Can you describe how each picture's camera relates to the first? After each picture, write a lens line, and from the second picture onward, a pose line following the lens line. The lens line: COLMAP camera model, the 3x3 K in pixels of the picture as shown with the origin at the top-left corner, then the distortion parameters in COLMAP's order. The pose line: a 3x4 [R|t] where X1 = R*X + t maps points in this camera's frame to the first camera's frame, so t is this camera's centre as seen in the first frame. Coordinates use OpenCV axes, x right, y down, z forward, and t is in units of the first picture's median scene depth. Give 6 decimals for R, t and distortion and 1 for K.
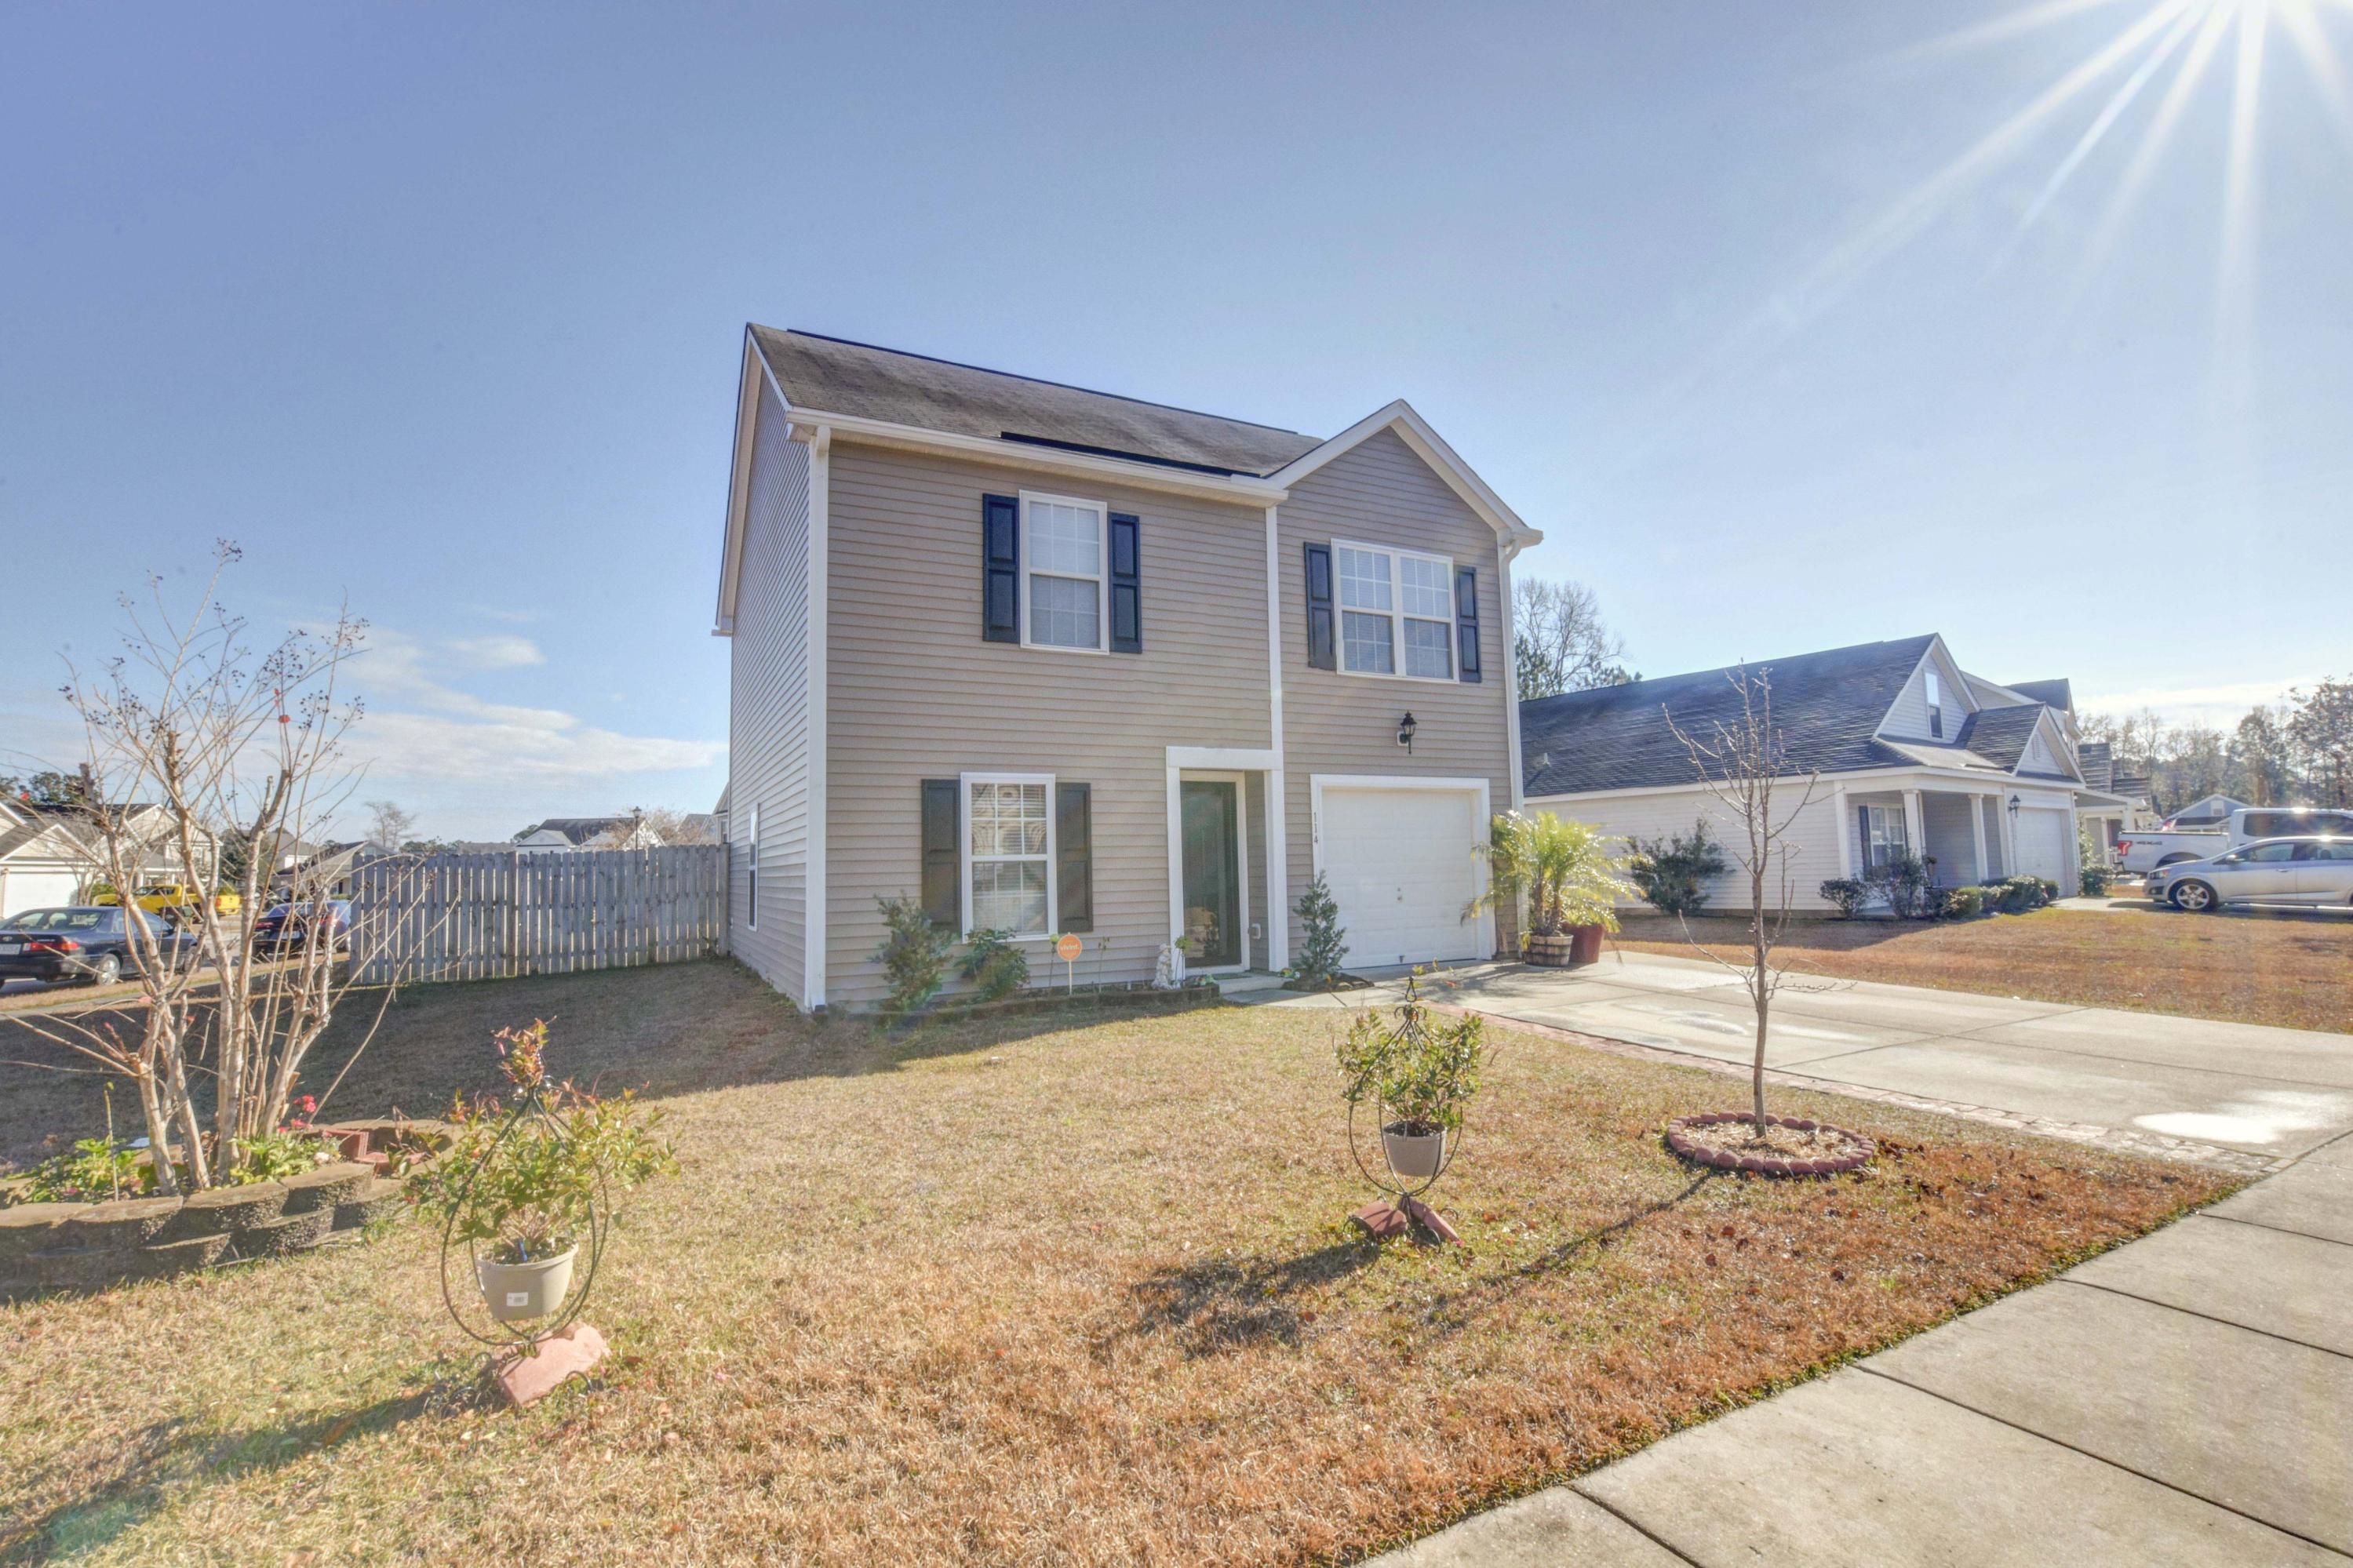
lens RADIAL K [[1041.5, 0, 1168.8], [0, 1041.5, 782.7], [0, 0, 1]] dist [-0.037026, -0.000334]
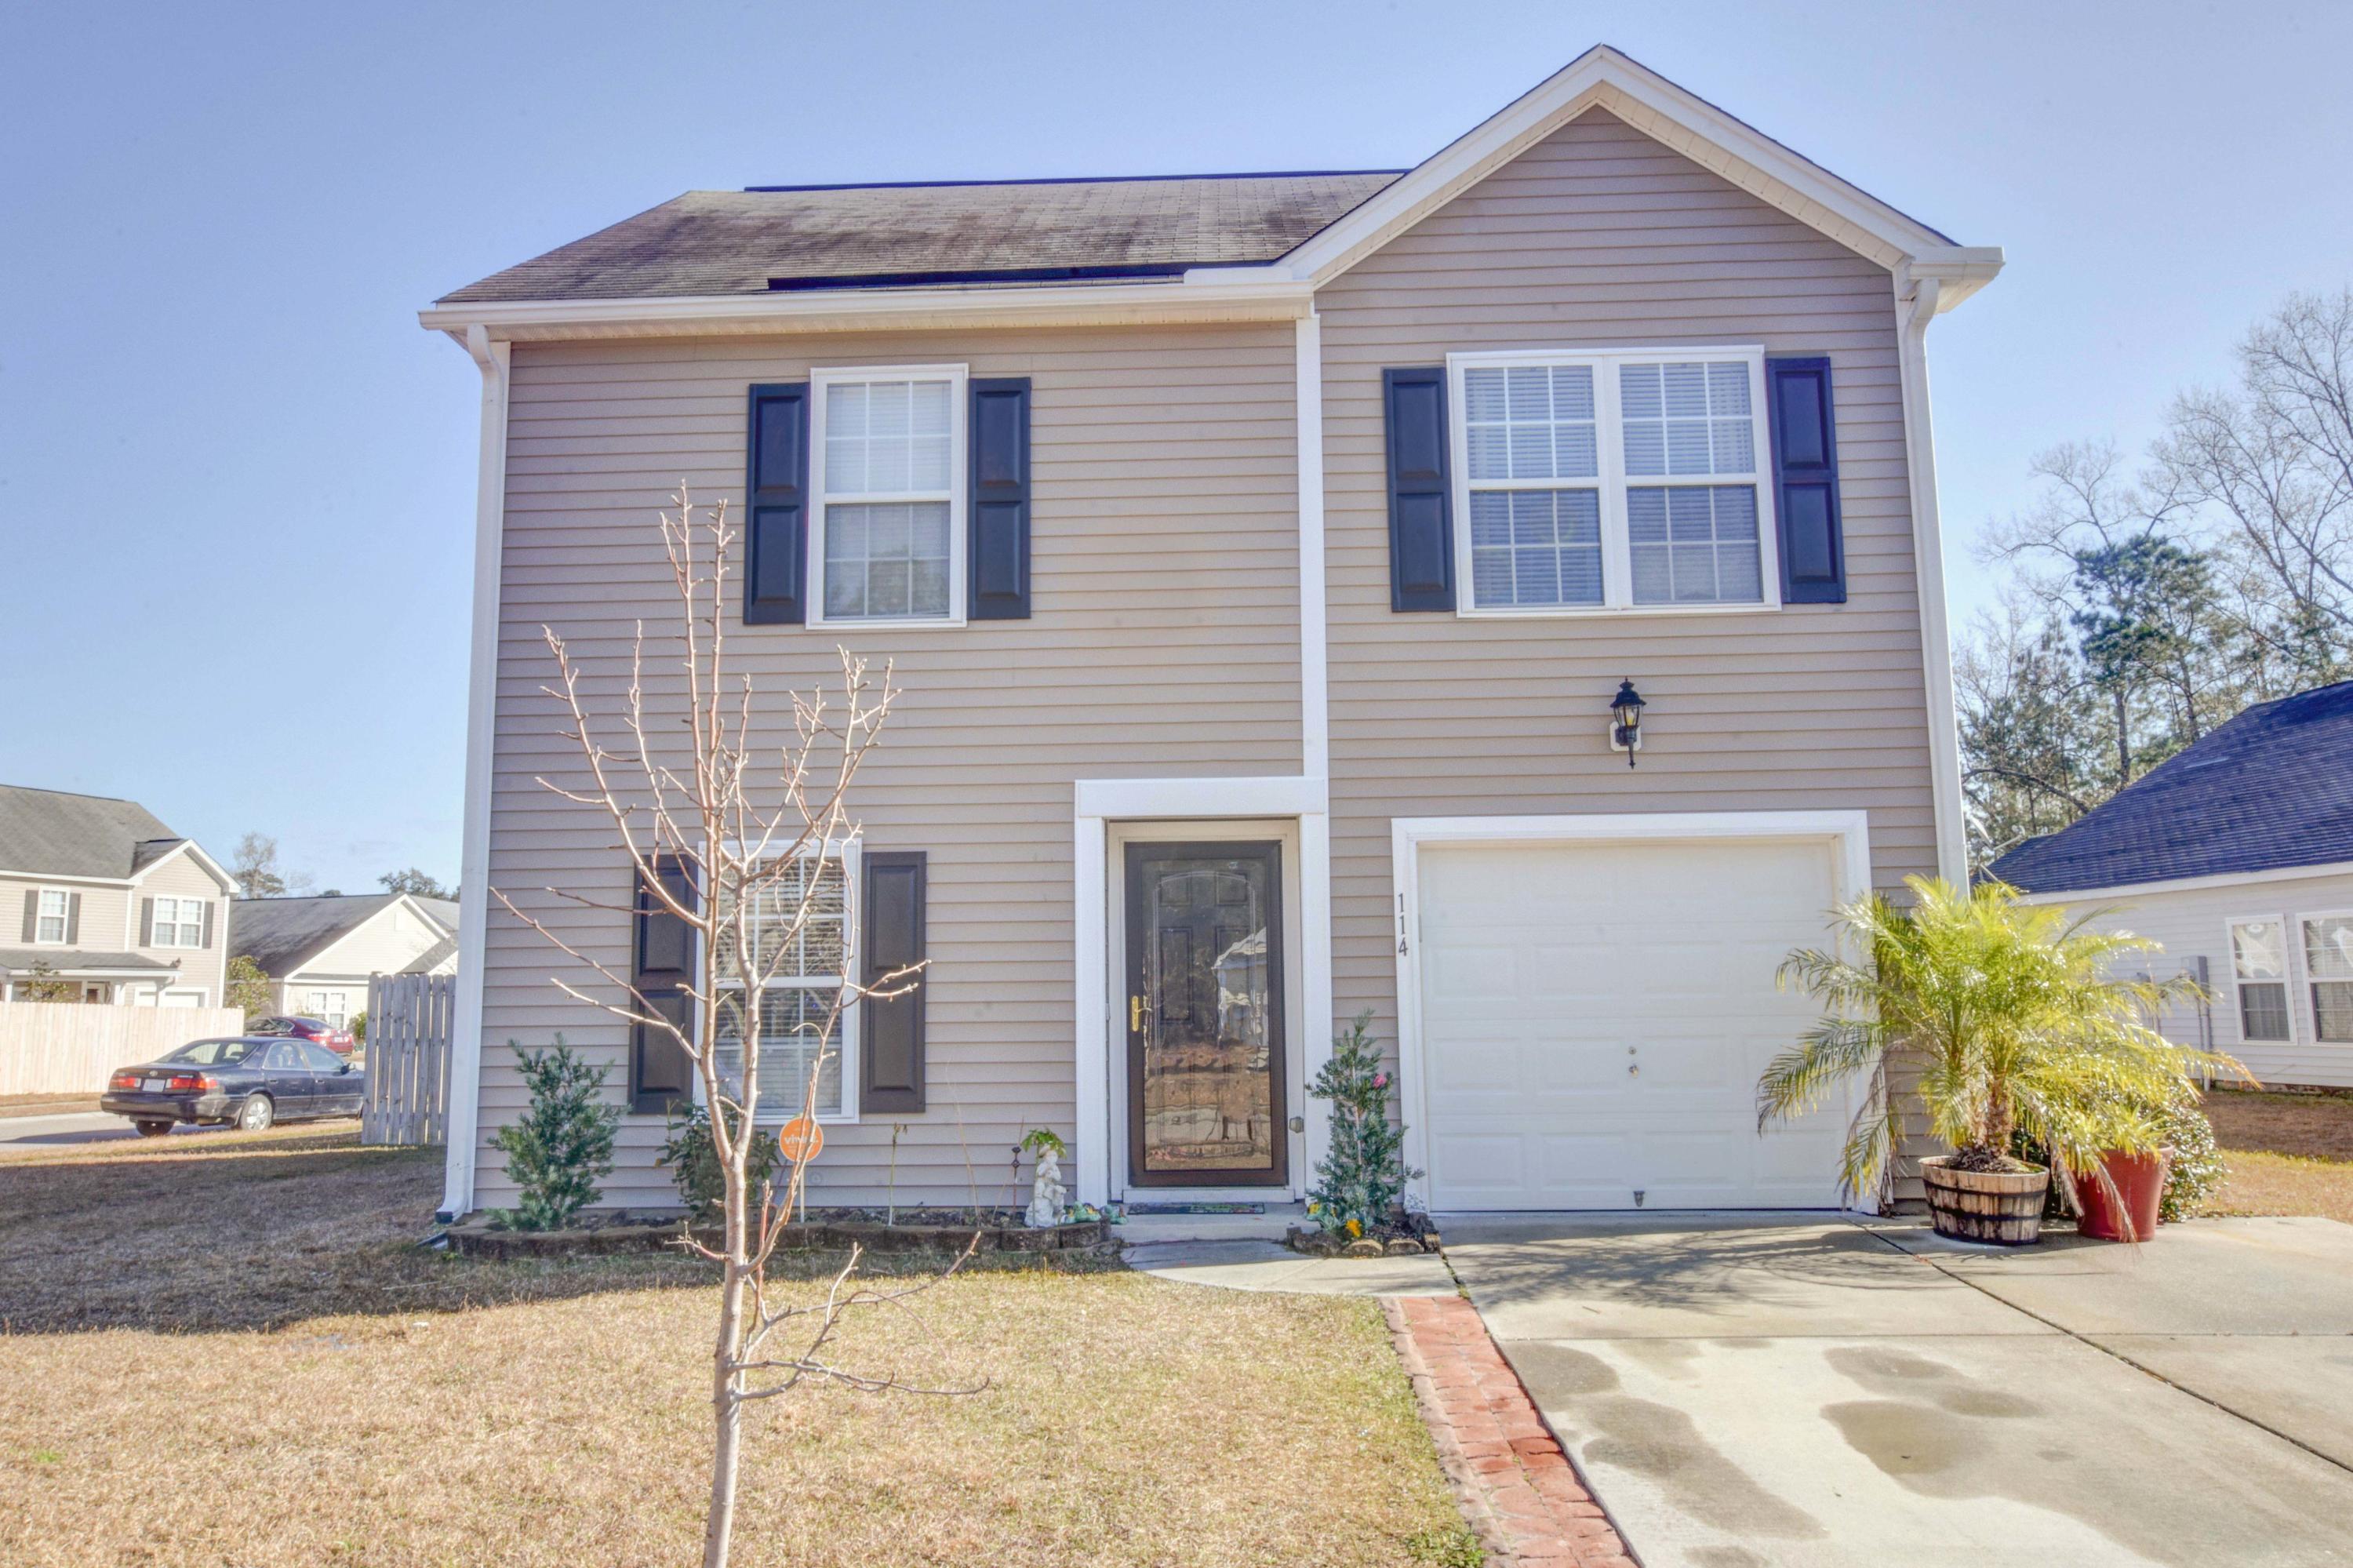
lens RADIAL K [[1660.1, 0, 1162.9], [0, 1660.1, 786.1], [0, 0, 1]] dist [0.003922, 0.005081]
pose [[0.870508, -0.053066, -0.489285, 0.463790], [0.033579, 0.998257, -0.048525, 0.012481], [0.491007, 0.025812, 0.870773, 0.250674]]
